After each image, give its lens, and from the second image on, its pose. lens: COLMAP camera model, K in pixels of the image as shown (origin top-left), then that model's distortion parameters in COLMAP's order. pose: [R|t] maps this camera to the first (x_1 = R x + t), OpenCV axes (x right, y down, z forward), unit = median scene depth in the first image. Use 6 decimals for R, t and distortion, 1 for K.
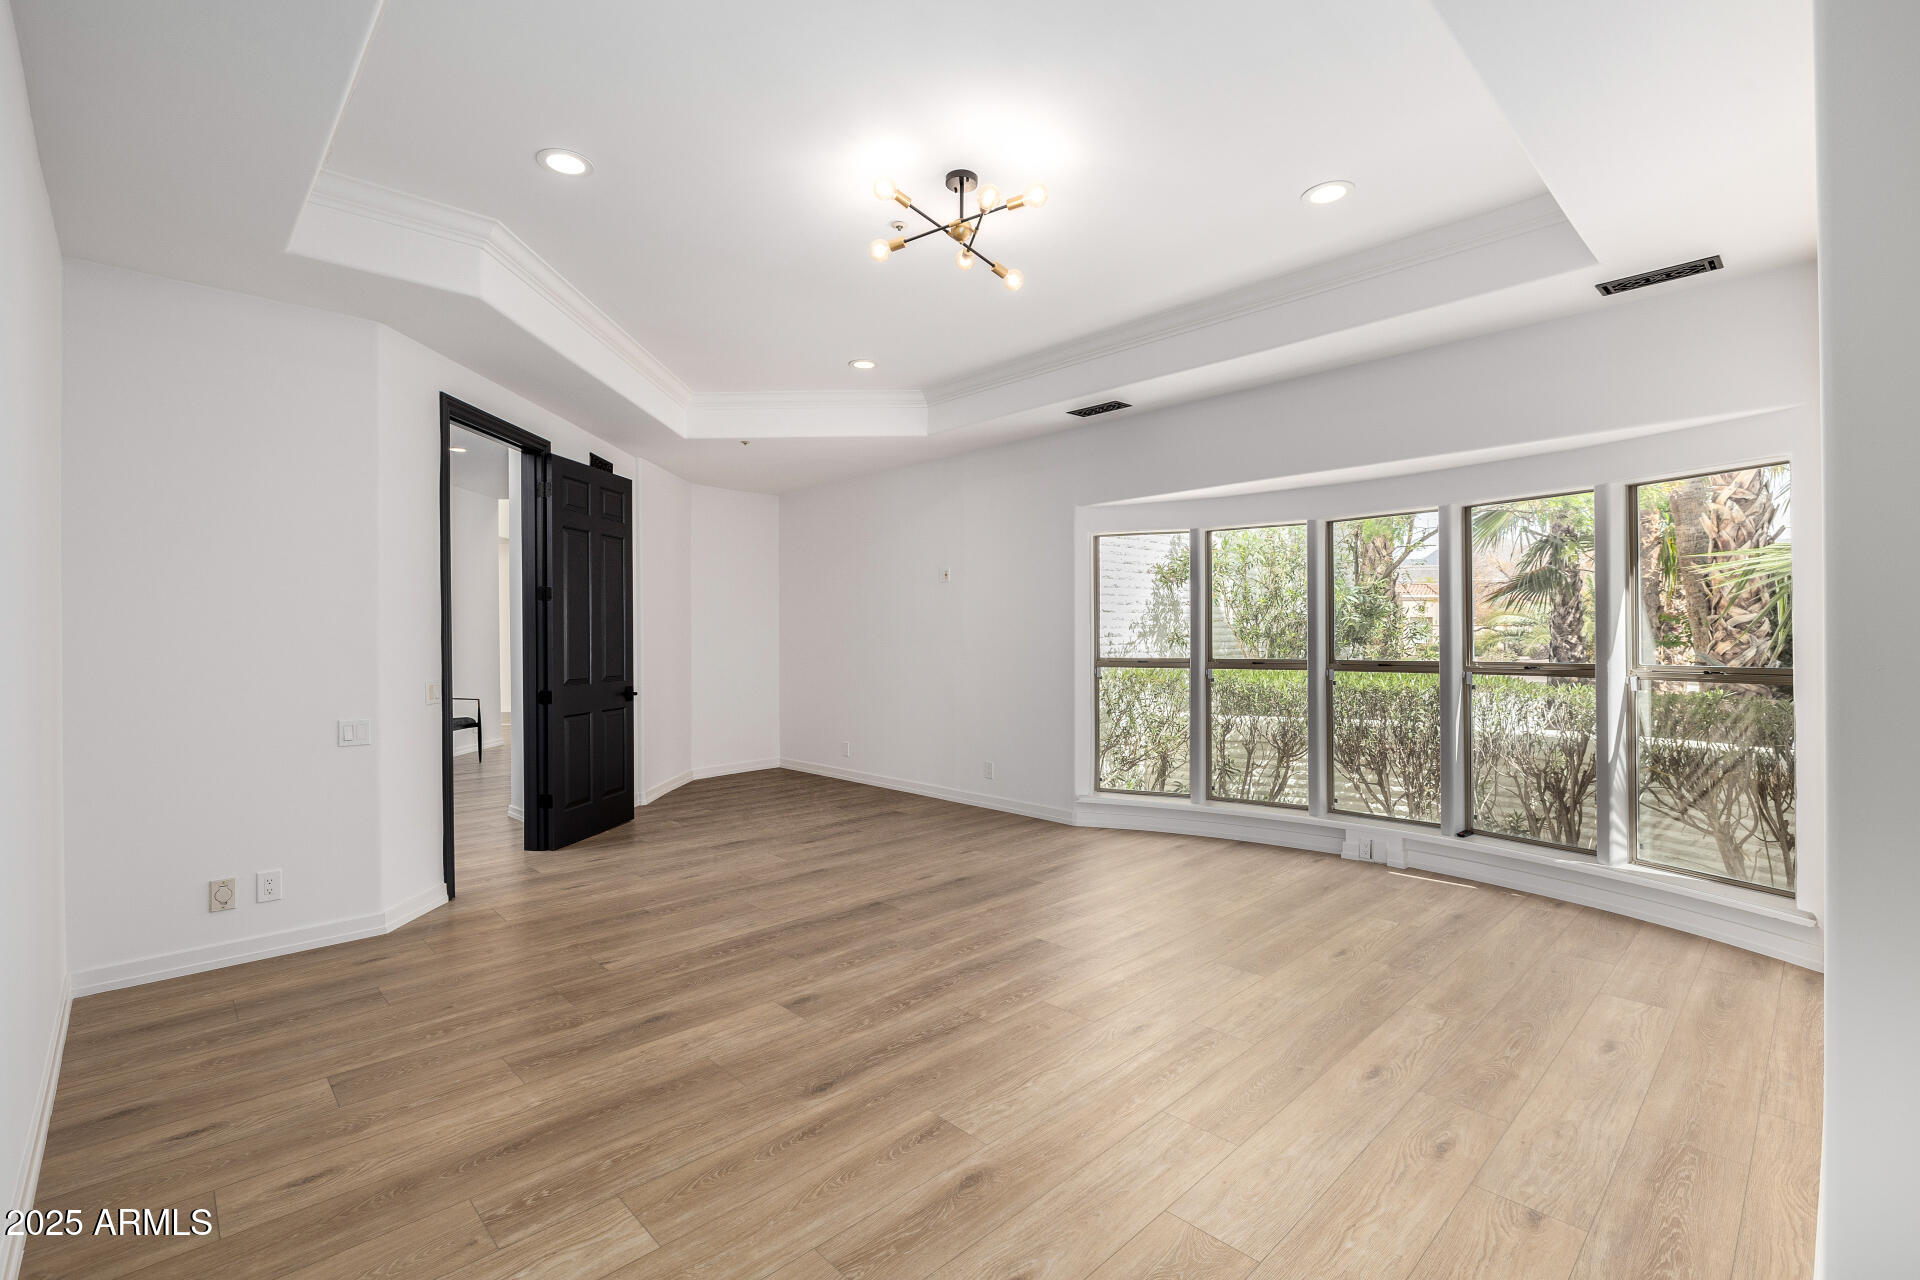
lens RADIAL K [[855.6, 0, 953.9], [0, 855.6, 638.2], [0, 0, 1]] dist [0.000634, 0.000044]
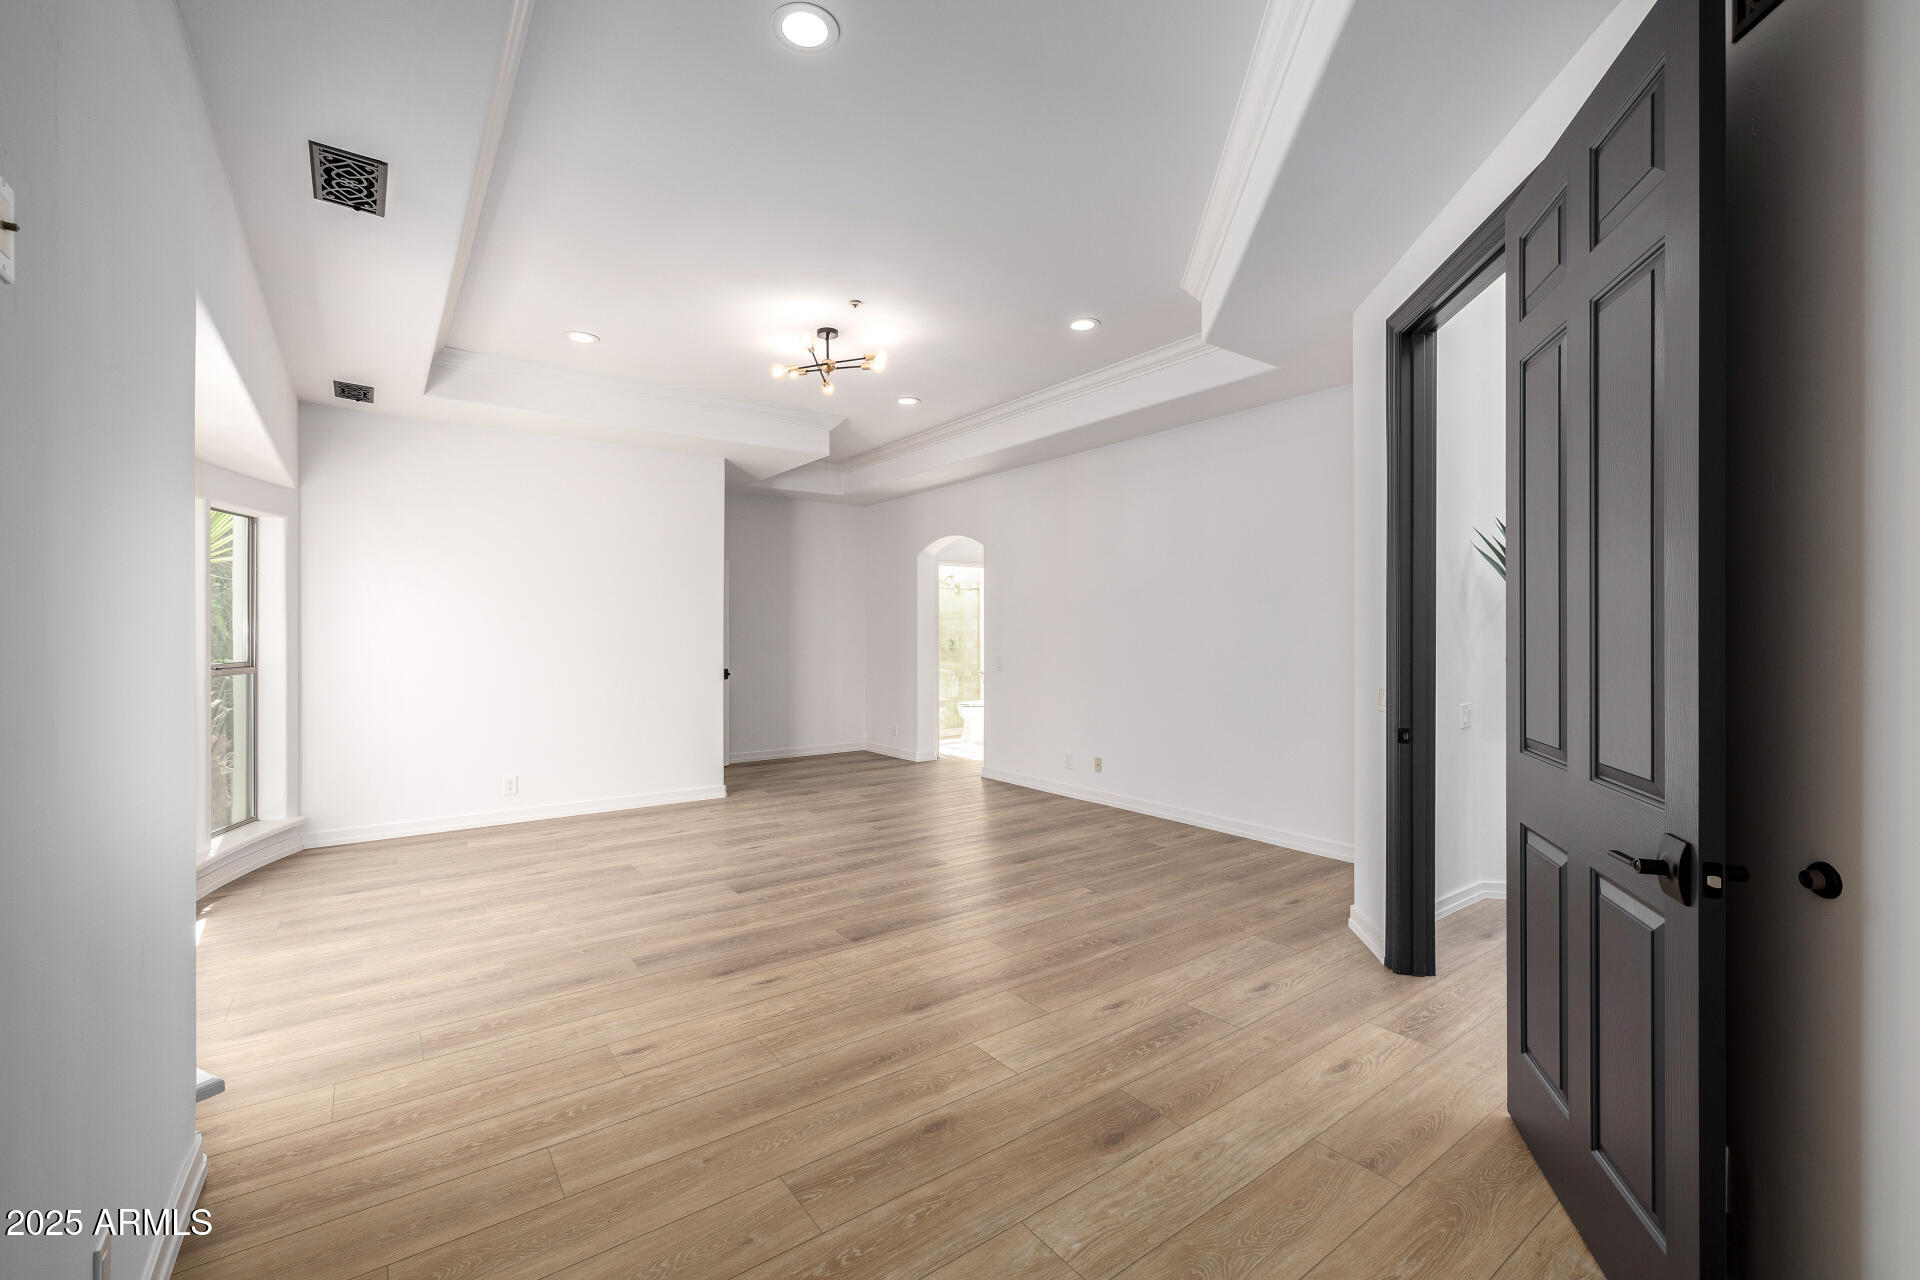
lens RADIAL K [[830.4, 0, 956.5], [0, 830.4, 633.4], [0, 0, 1]] dist [0.000837, 0.000306]
pose [[-0.991246, 0.009517, 0.131682, -0.319239], [0.010261, 0.999935, 0.004968, -0.006049], [-0.131626, 0.006276, -0.991280, 1.904369]]
